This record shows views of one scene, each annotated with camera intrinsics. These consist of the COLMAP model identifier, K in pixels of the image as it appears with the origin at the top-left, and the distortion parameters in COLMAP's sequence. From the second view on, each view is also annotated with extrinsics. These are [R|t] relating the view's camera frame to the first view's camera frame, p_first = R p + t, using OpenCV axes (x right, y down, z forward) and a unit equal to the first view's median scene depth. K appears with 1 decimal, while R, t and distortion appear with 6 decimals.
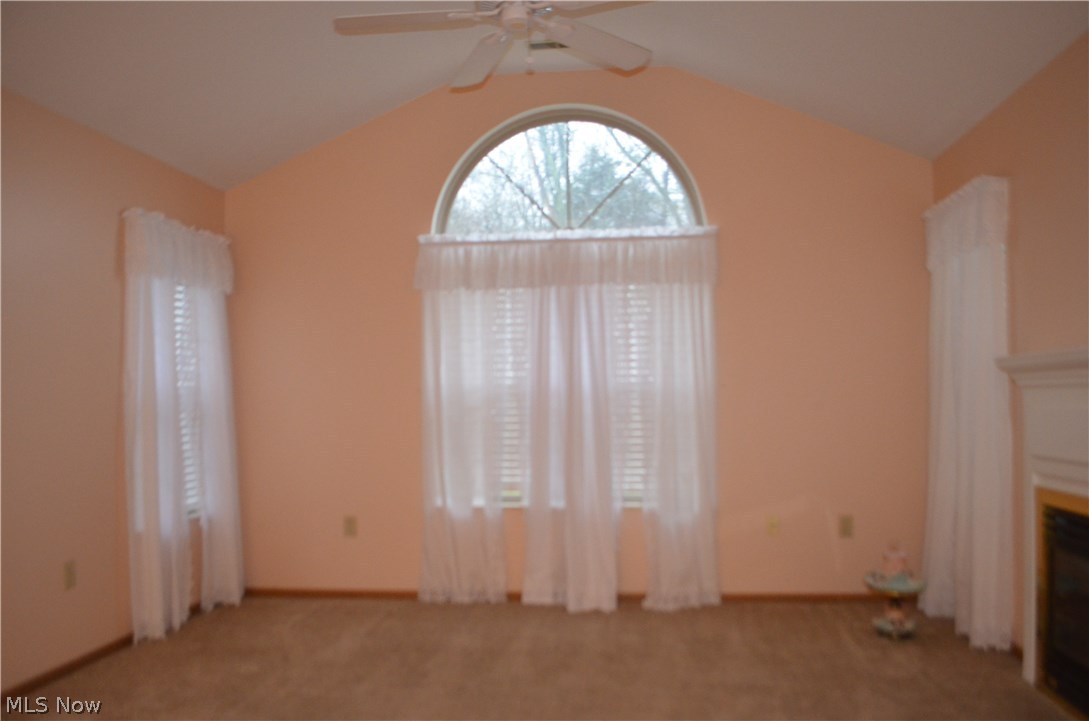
lens RADIAL K [[884.7, 0, 556.1], [0, 884.7, 379.2], [0, 0, 1]] dist [-0.057709, 0.012317]
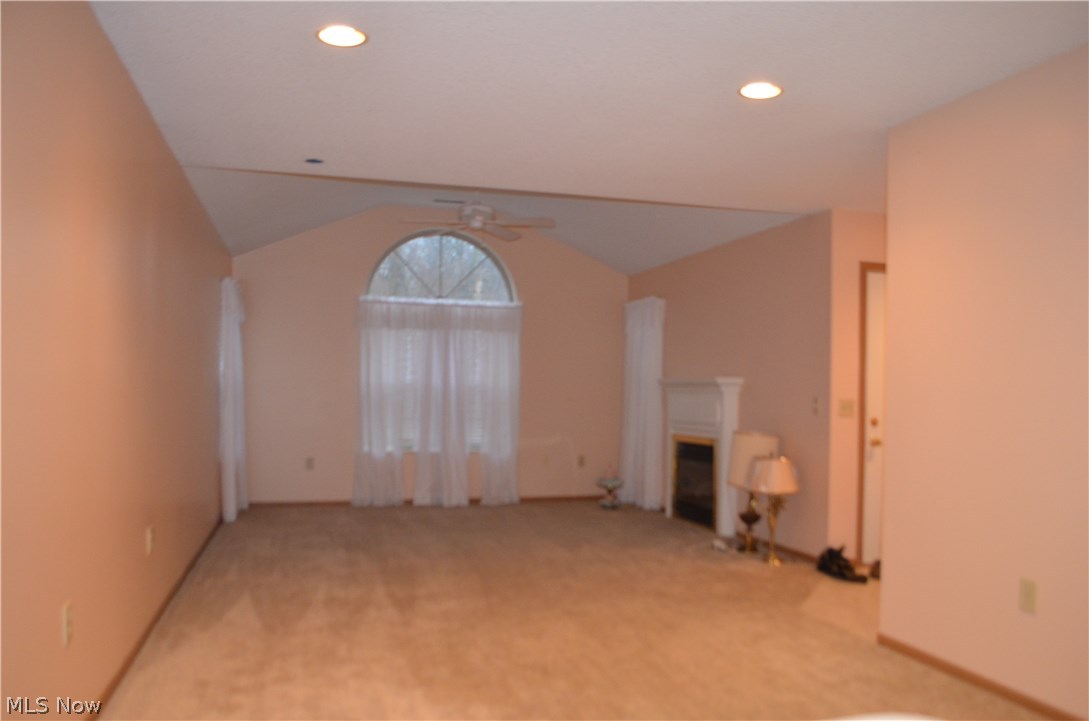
lens RADIAL K [[884.7, 0, 544.5], [0, 884.7, 361.6], [0, 0, 1]] dist [-0.057709, 0.012317]
pose [[0.927402, 0.041630, 0.371743, -0.472048], [-0.031718, 0.998960, -0.032740, 0.013018], [-0.372720, 0.018572, 0.927758, -0.773165]]
